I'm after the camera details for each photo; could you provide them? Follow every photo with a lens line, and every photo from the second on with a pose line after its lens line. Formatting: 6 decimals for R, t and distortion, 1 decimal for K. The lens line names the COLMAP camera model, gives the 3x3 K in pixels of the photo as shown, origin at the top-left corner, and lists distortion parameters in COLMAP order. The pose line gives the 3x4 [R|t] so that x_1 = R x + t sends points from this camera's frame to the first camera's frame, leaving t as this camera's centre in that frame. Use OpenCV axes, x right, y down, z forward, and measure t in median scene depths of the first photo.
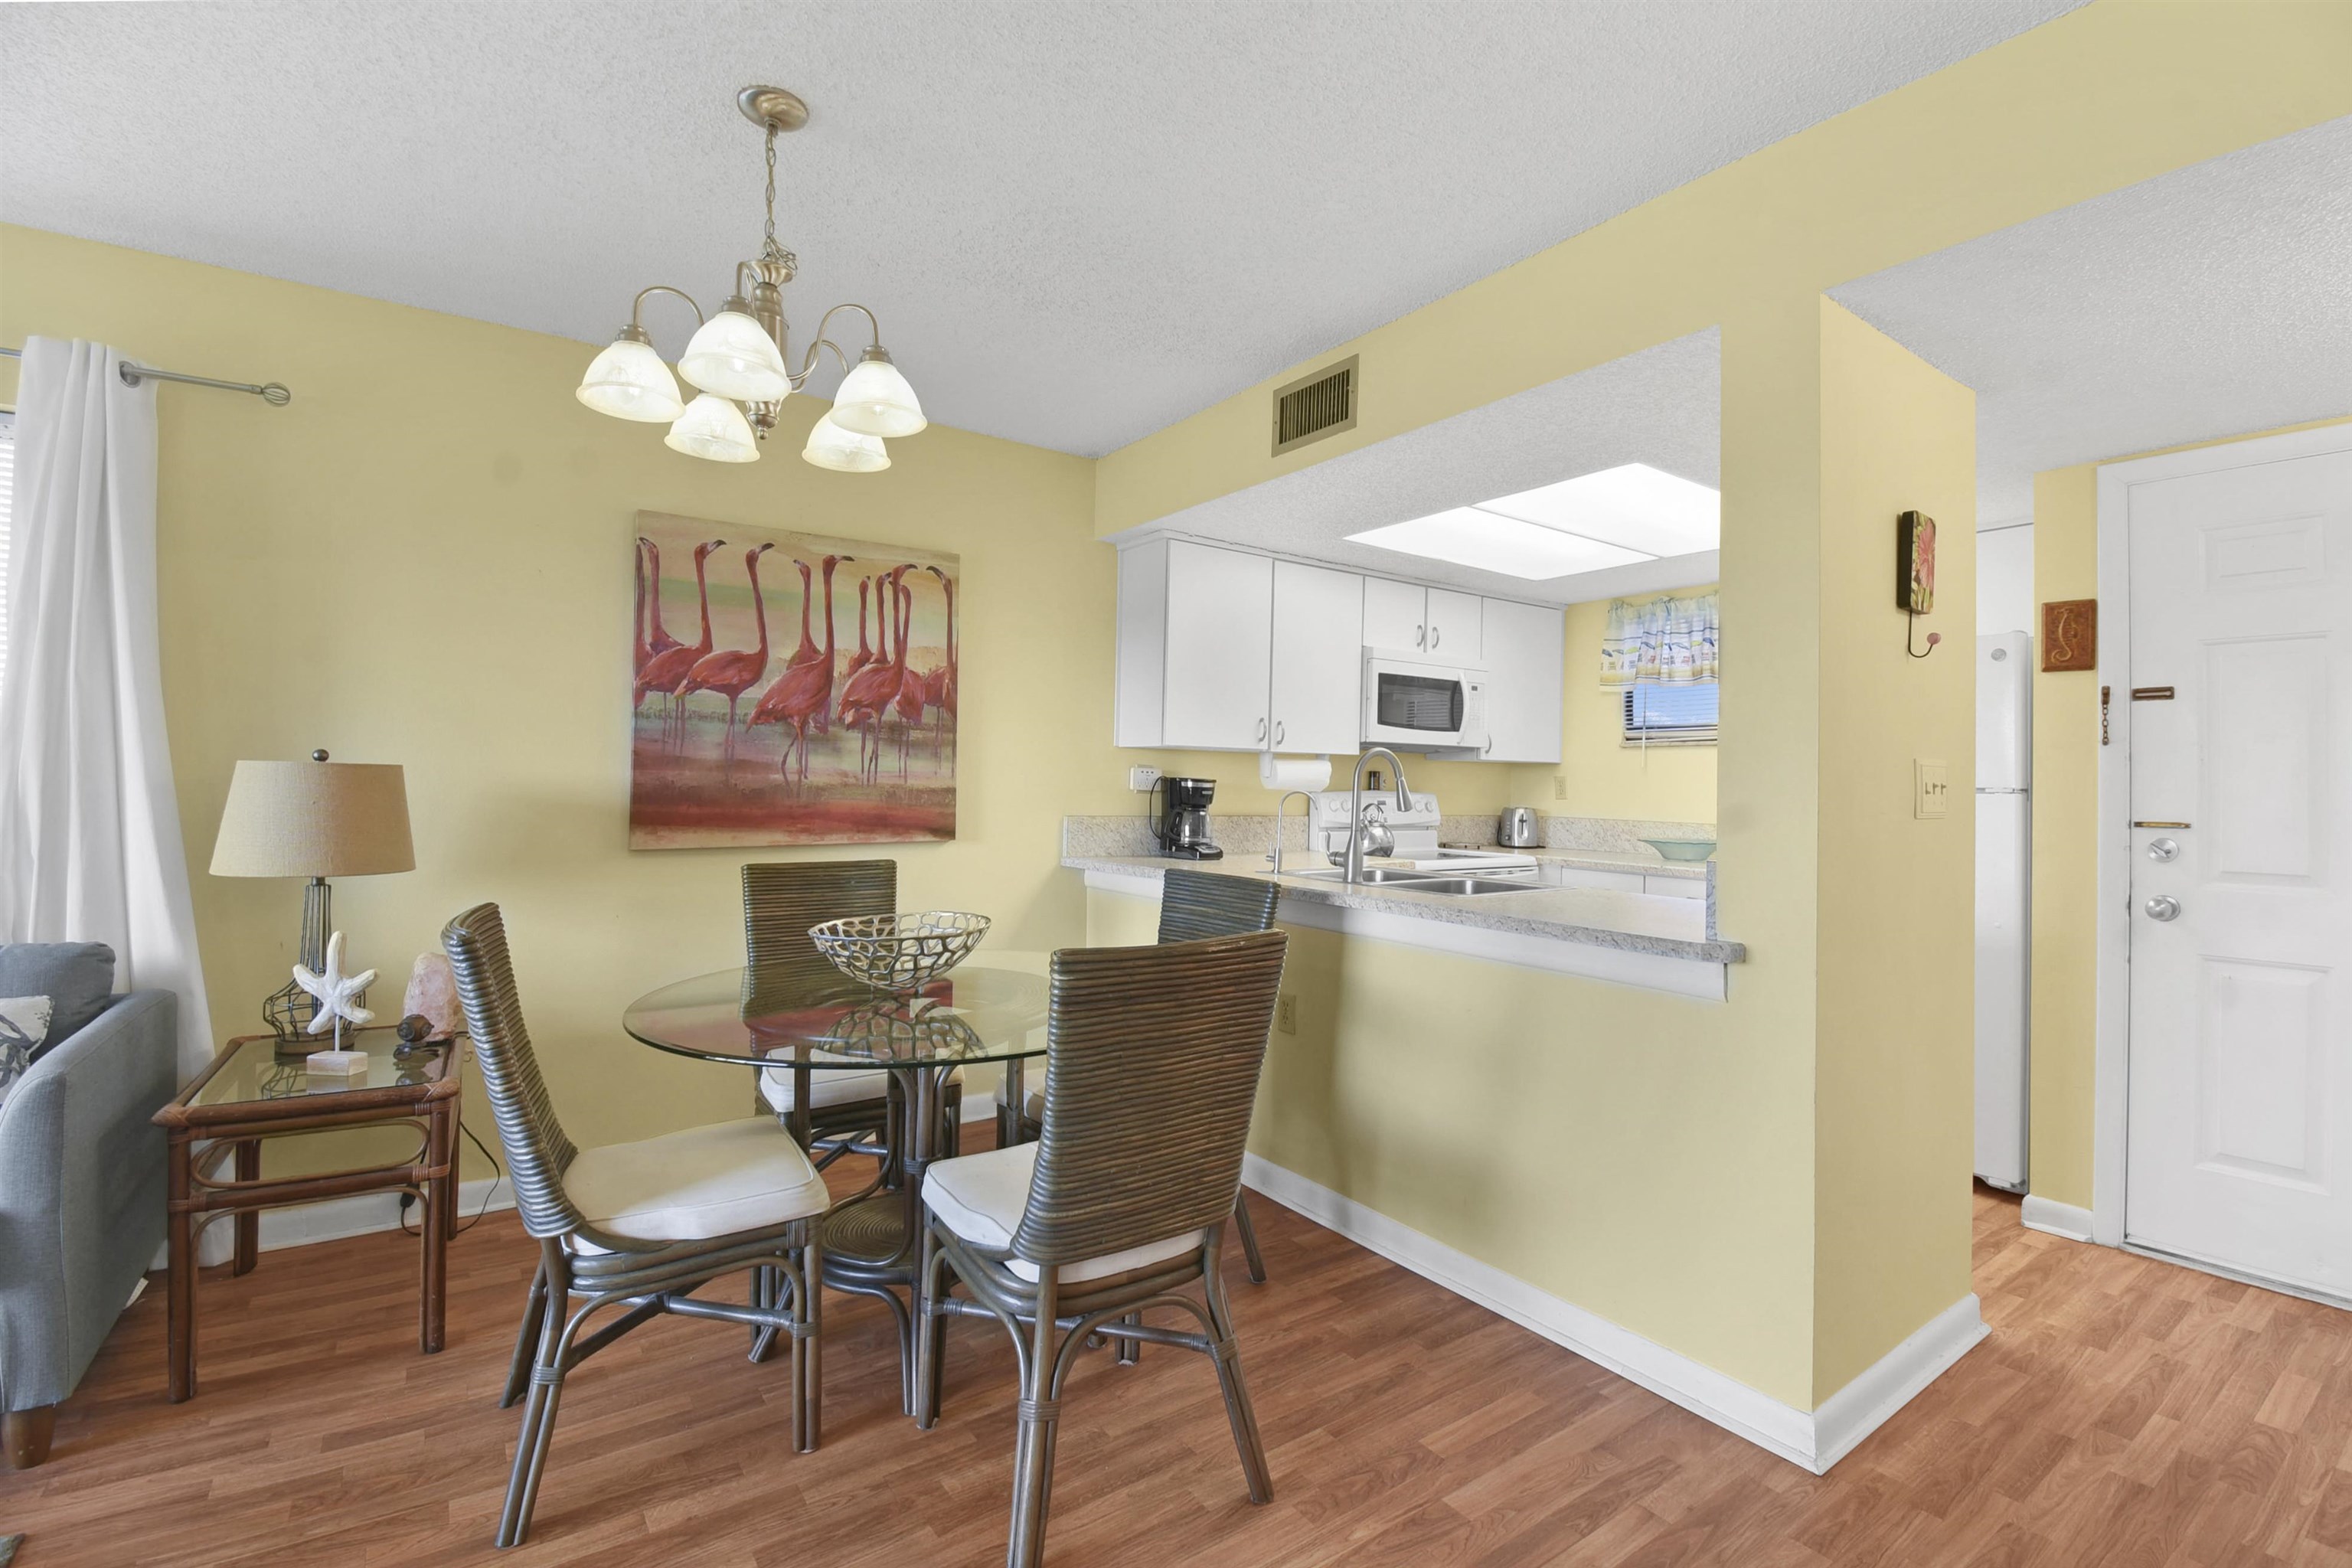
lens RADIAL K [[1058.2, 0, 1212.3], [0, 1058.2, 781.5], [0, 0, 1]] dist [0.000239, -0.015557]
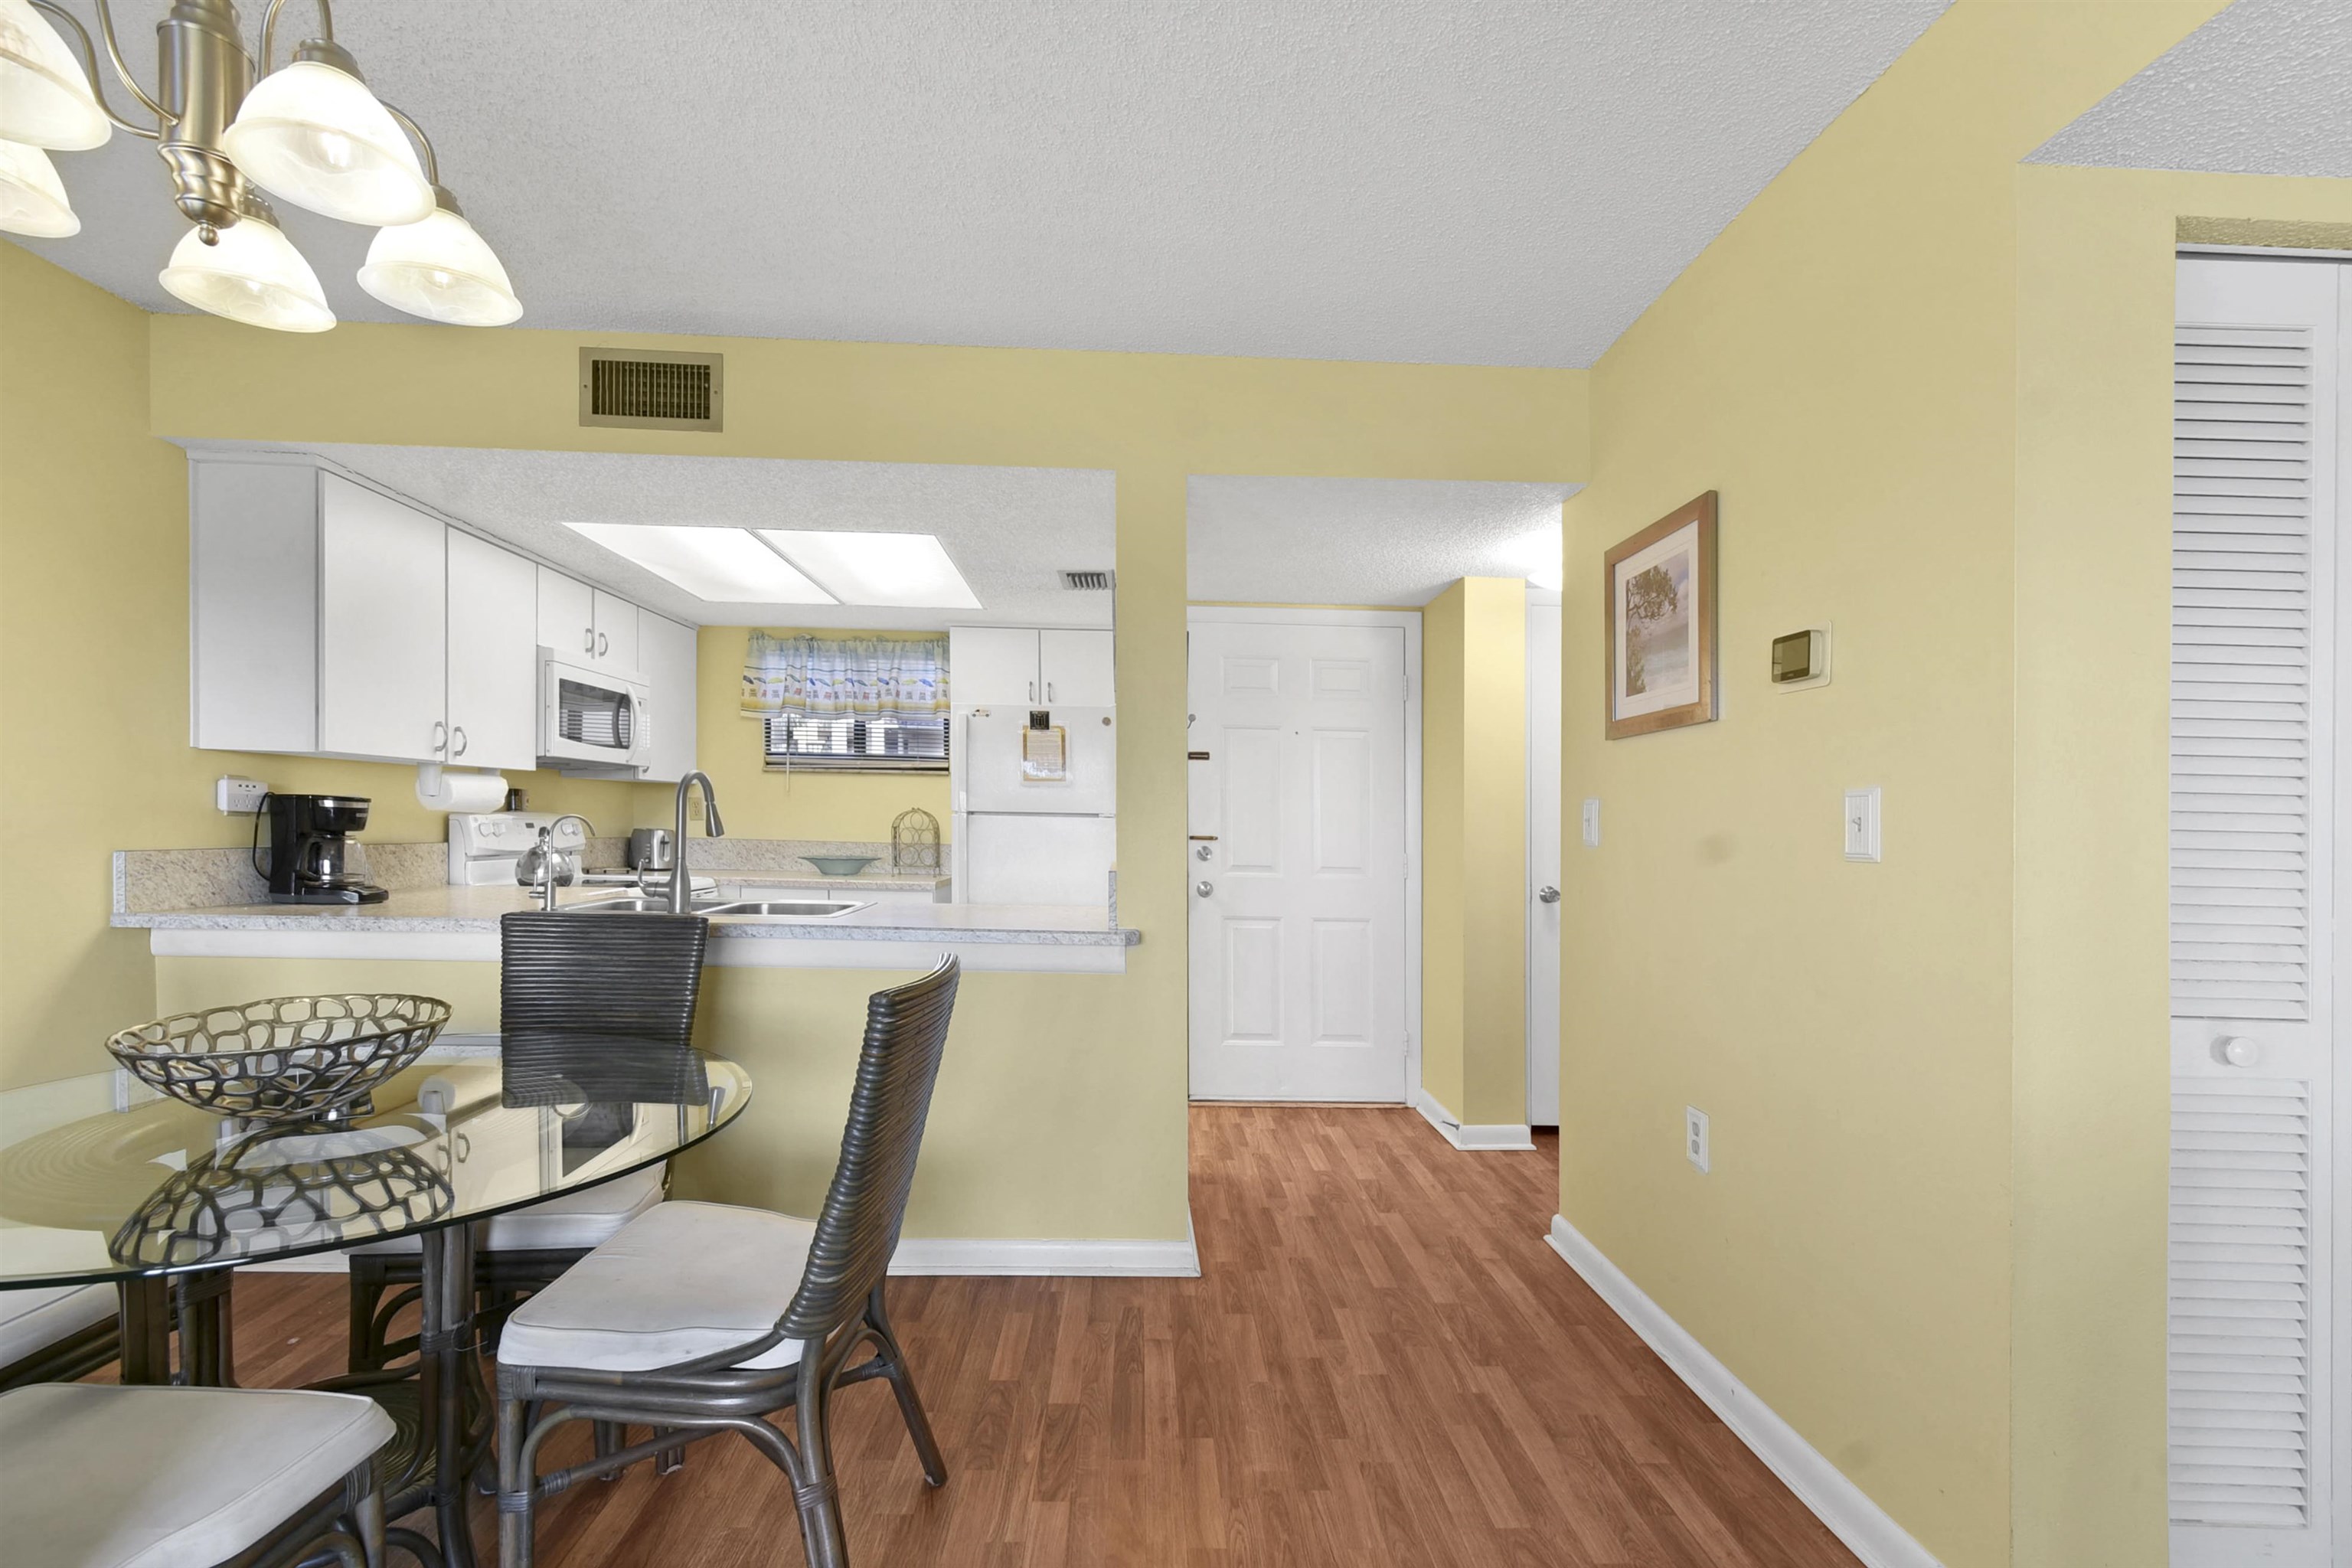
lens RADIAL K [[1026.7, 0, 1181.0], [0, 1026.7, 836.4], [0, 0, 1]] dist [0.004128, 0.000066]
pose [[0.564214, -0.016401, 0.825466, -0.346467], [-0.014986, 0.999434, 0.030101, -0.006660], [-0.825493, -0.029354, 0.563649, 0.115027]]
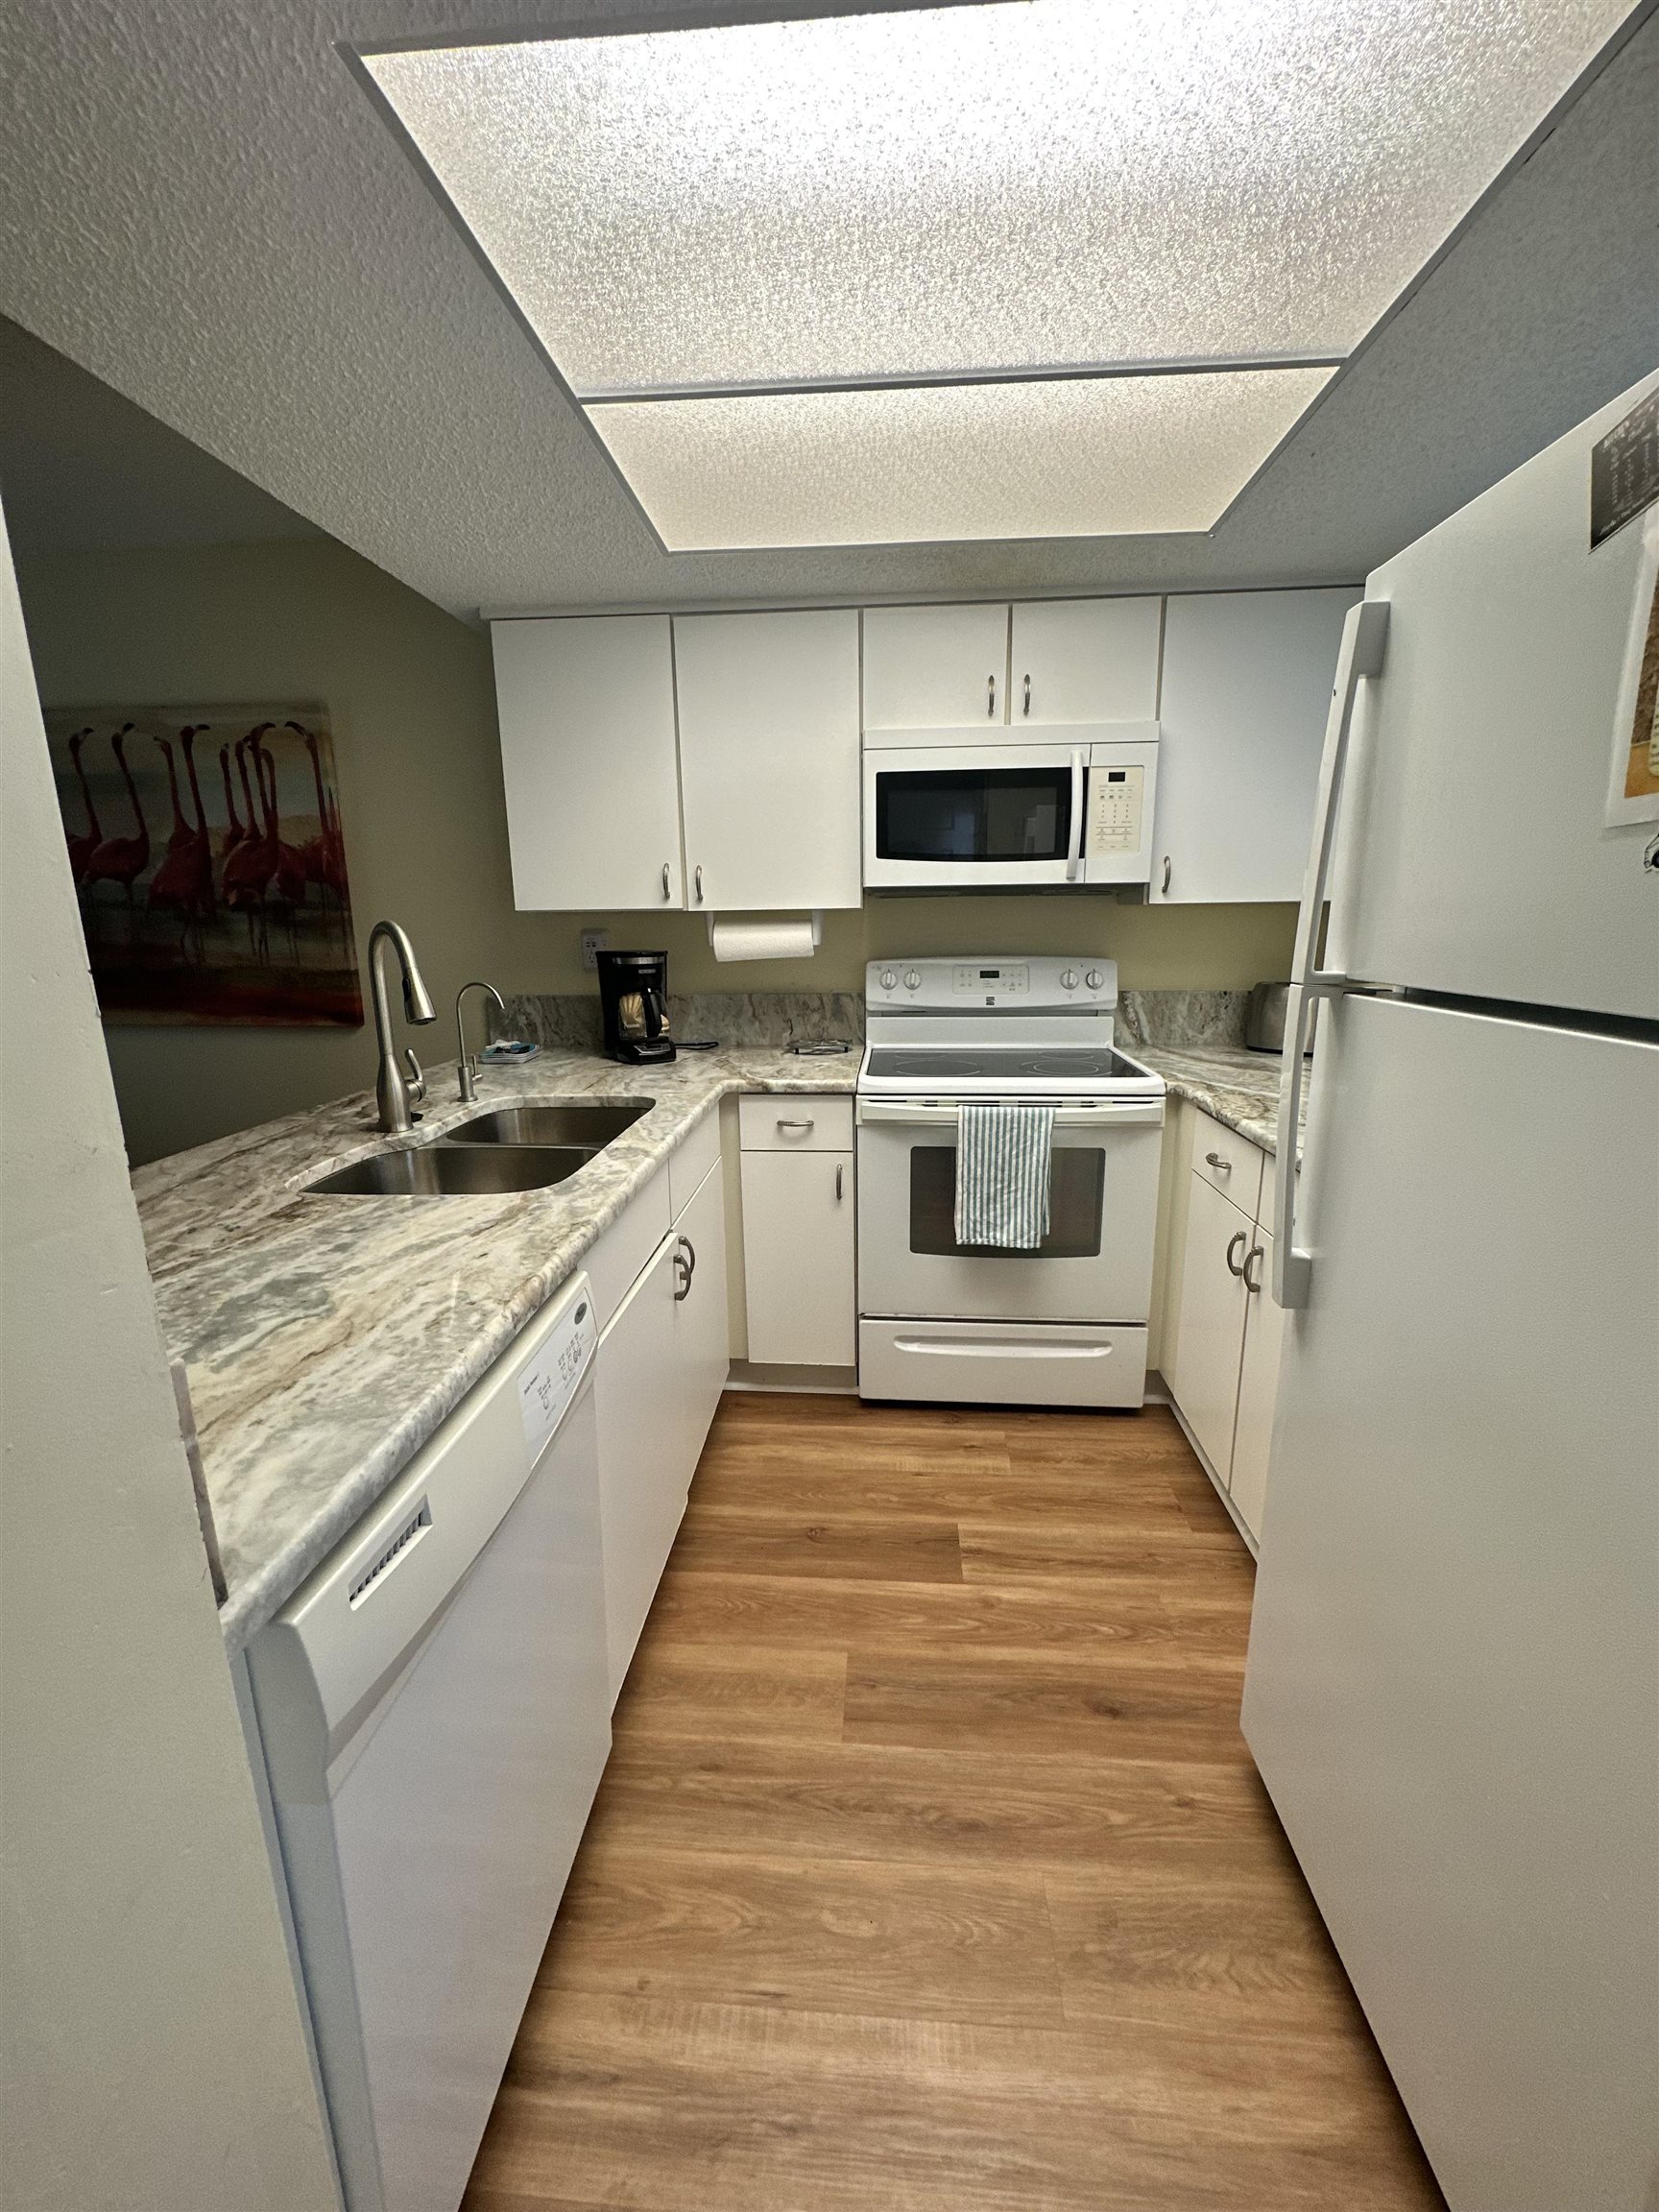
lens RADIAL K [[887.2, 0, 882.2], [0, 887.2, 1217.0], [0, 0, 1]] dist [0.011951, -0.000053]
pose [[0.732220, 0.139430, -0.666643, 0.745535], [0.005246, 0.977636, 0.210237, 0.062620], [0.681048, -0.157437, 0.715113, 0.776013]]
